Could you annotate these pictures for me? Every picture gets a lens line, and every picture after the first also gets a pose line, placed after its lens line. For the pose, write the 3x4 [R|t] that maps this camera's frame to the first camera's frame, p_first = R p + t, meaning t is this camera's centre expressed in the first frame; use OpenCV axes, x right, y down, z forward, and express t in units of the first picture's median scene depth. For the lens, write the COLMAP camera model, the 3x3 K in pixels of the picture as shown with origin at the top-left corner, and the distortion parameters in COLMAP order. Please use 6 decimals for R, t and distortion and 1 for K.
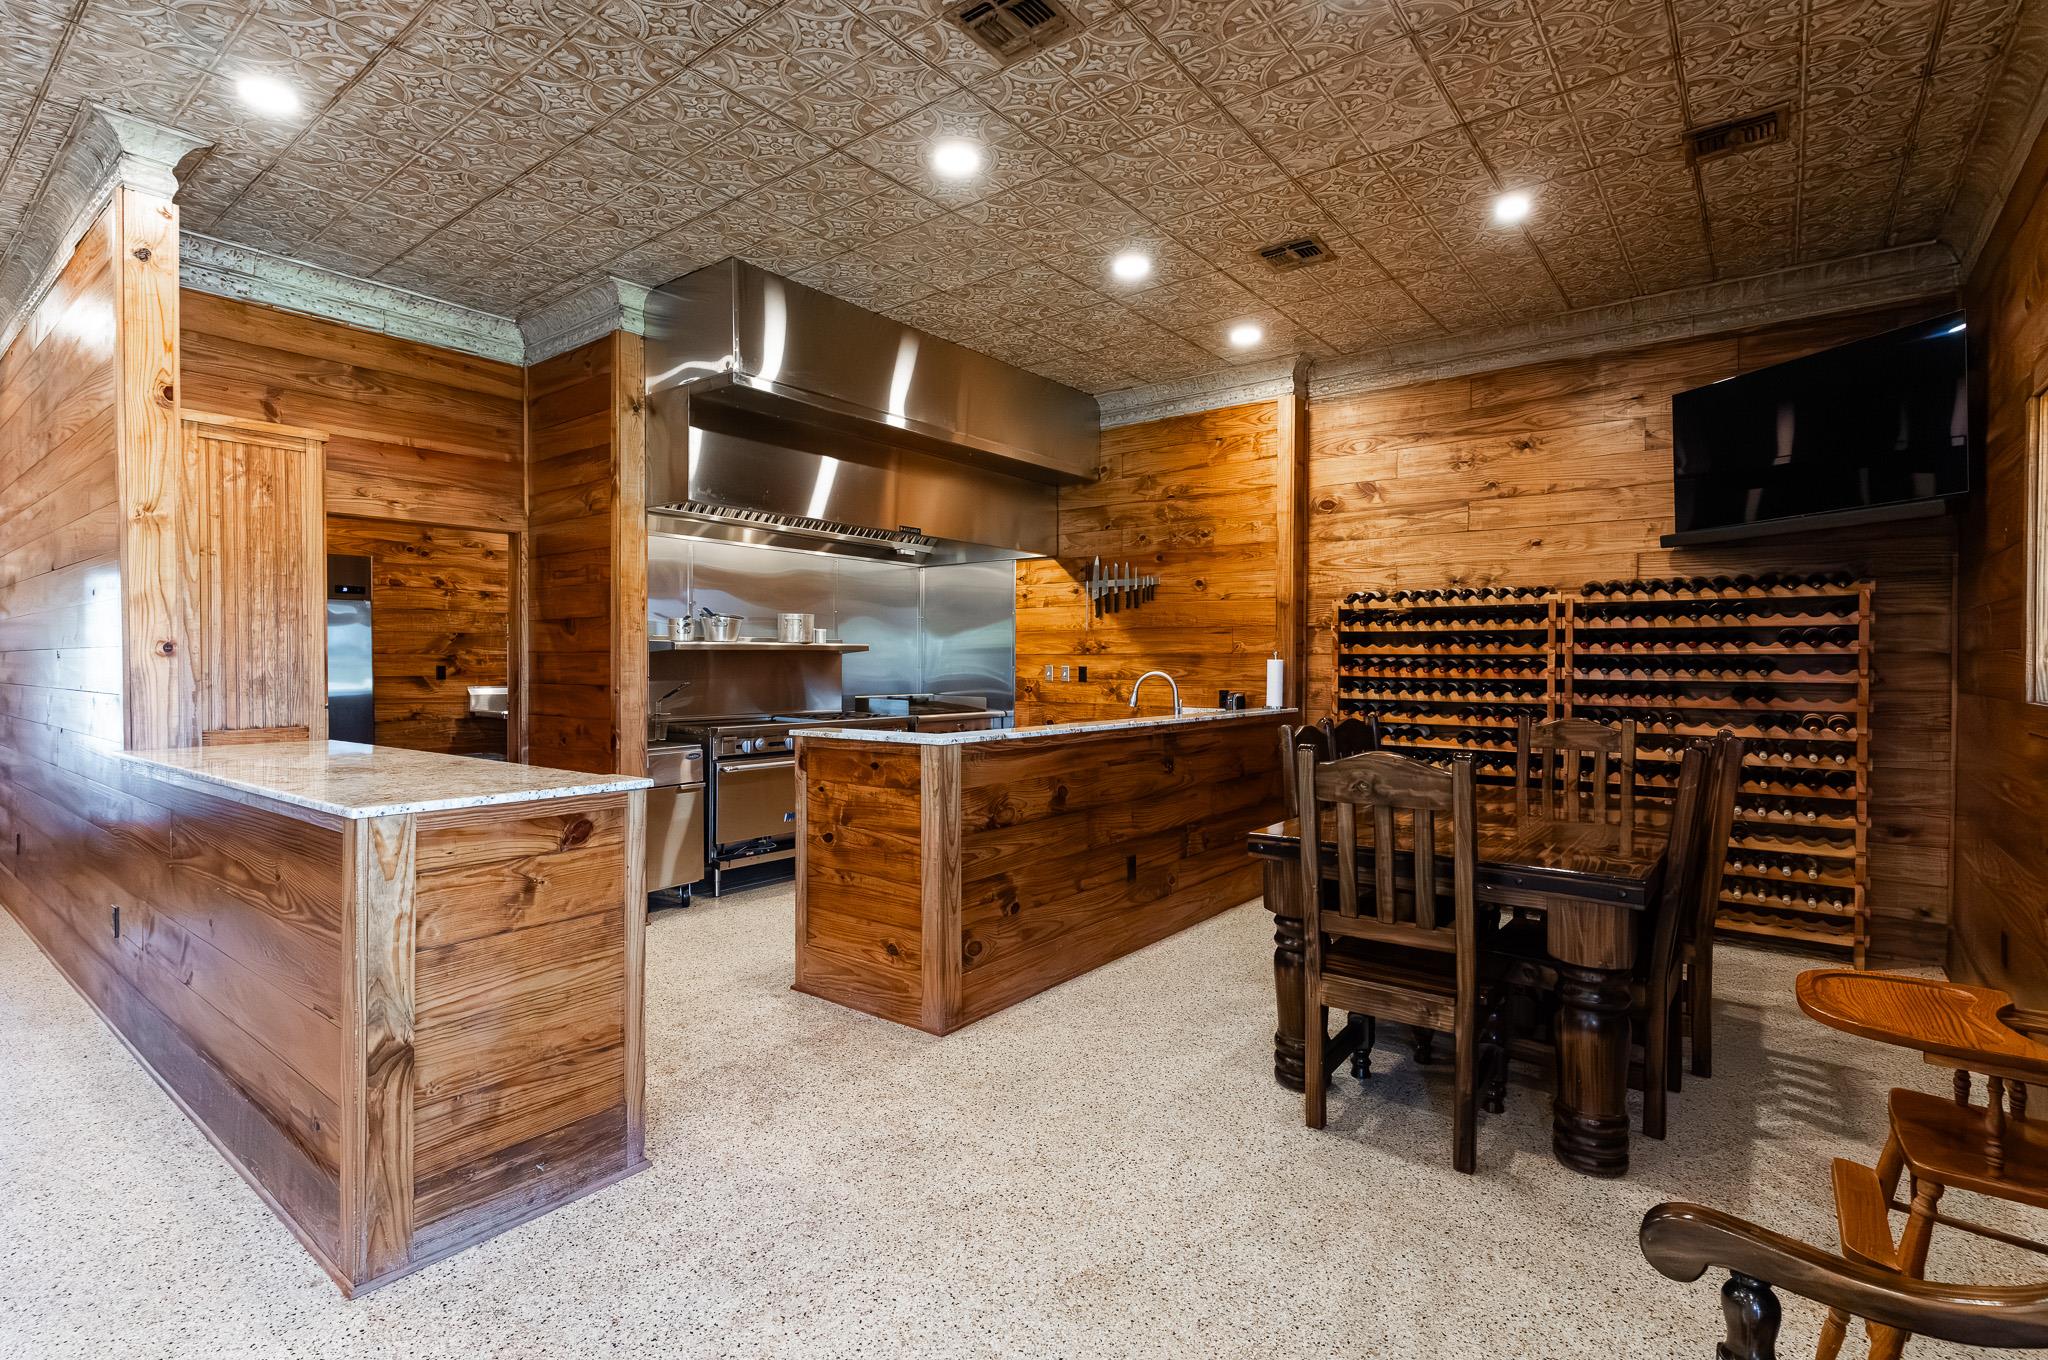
lens RADIAL K [[973.6, 0, 1034.1], [0, 973.6, 665.1], [0, 0, 1]] dist [0.001077, 0.000569]
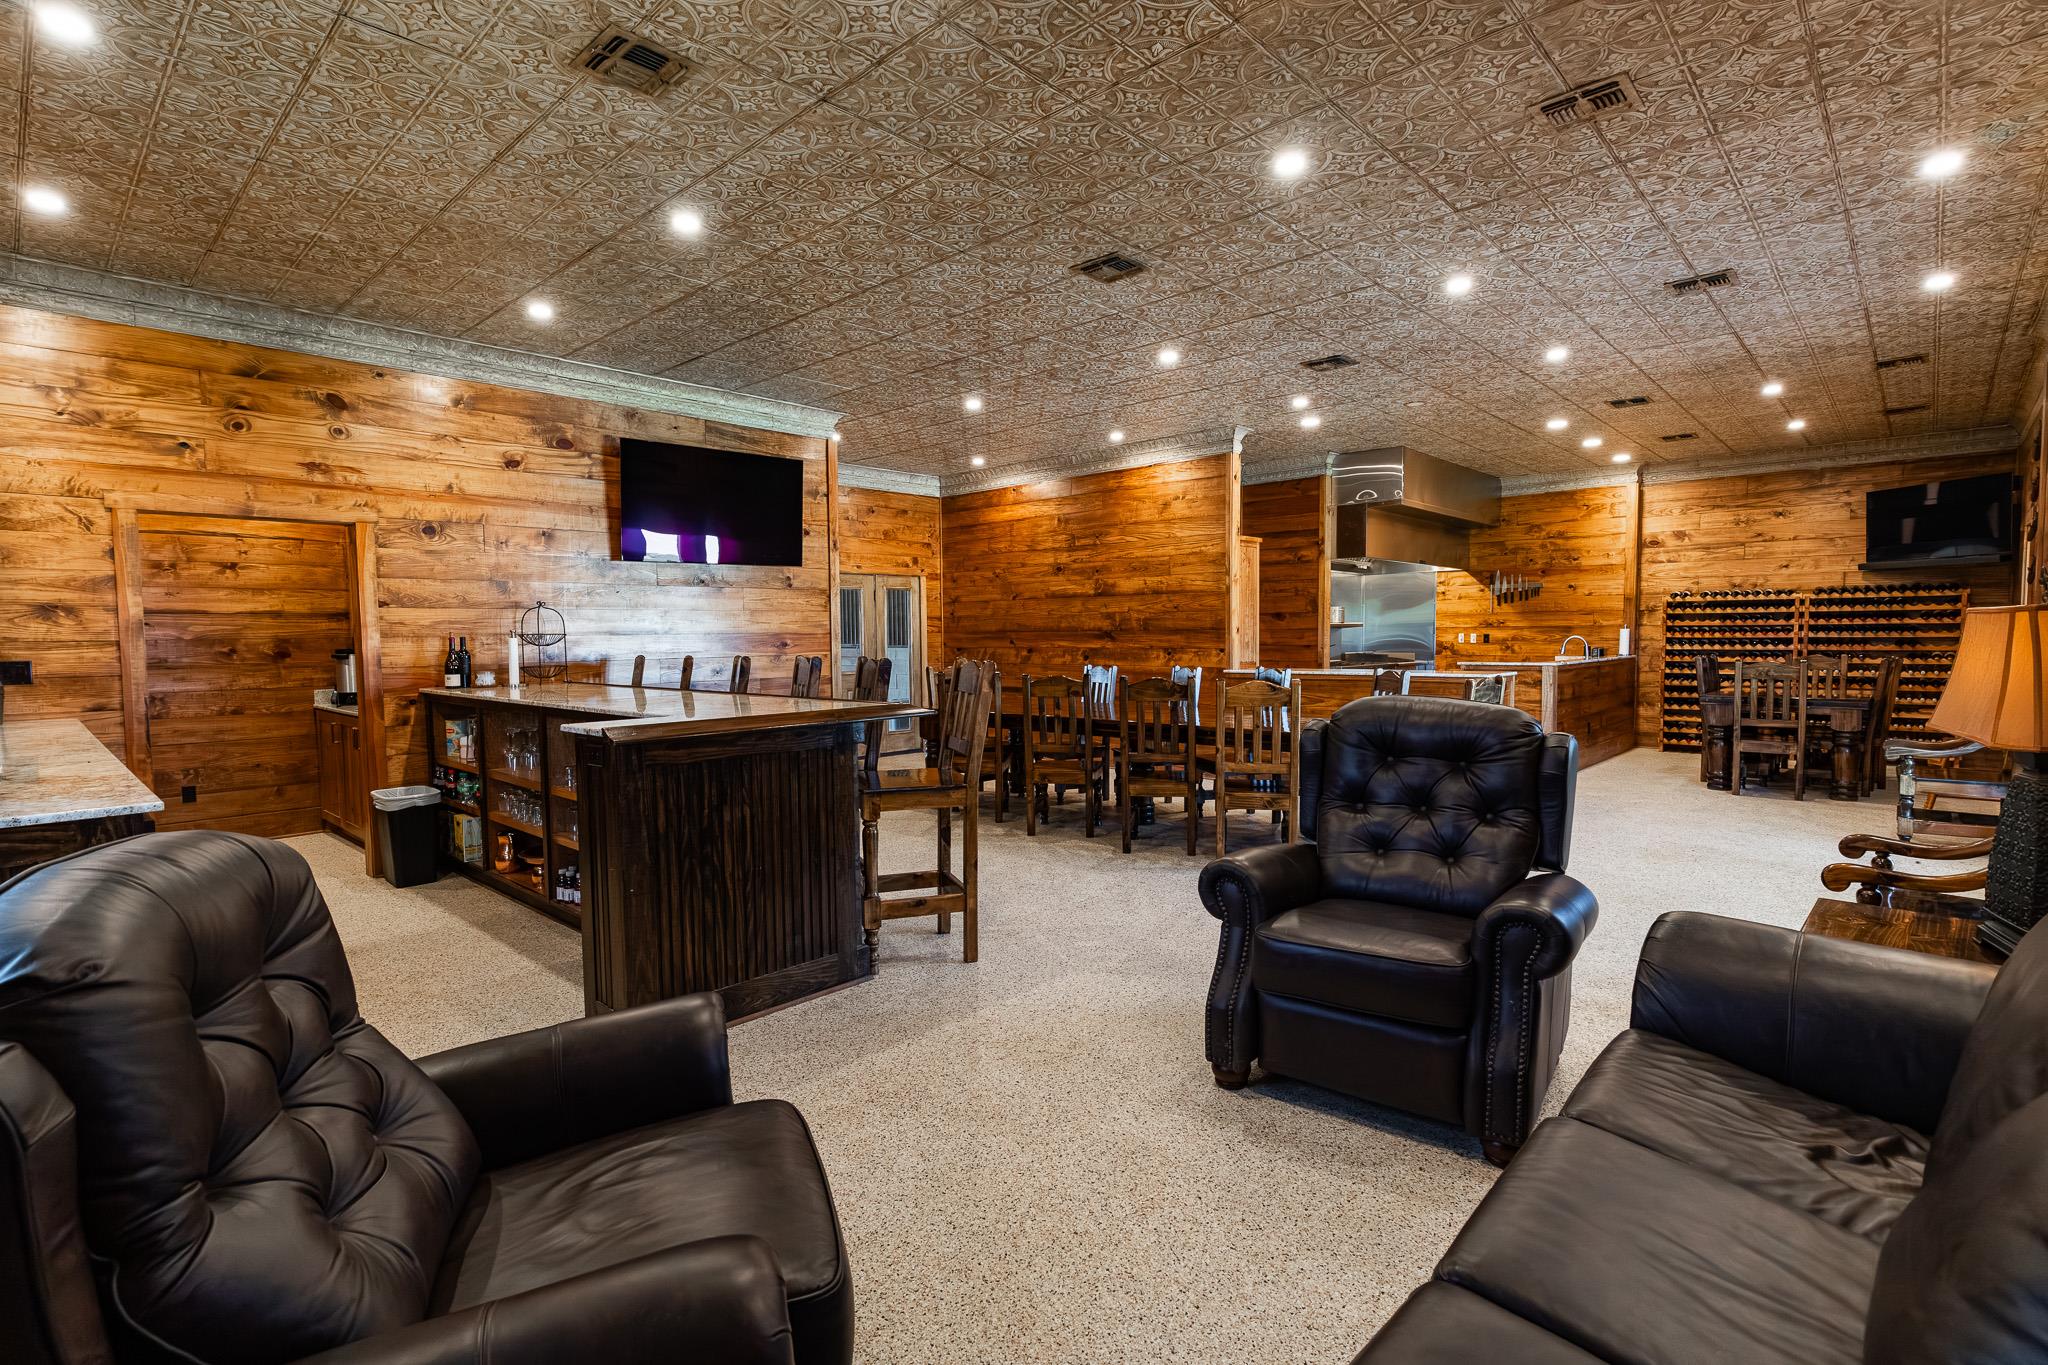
lens RADIAL K [[978.7, 0, 1024.0], [0, 978.7, 682.5], [0, 0, 1]] dist [0.001209, -0.000030]
pose [[0.995871, -0.006805, -0.090528, -0.796712], [0.010913, 0.998930, 0.044951, -0.000073], [0.090126, -0.045753, 0.994879, -1.052606]]
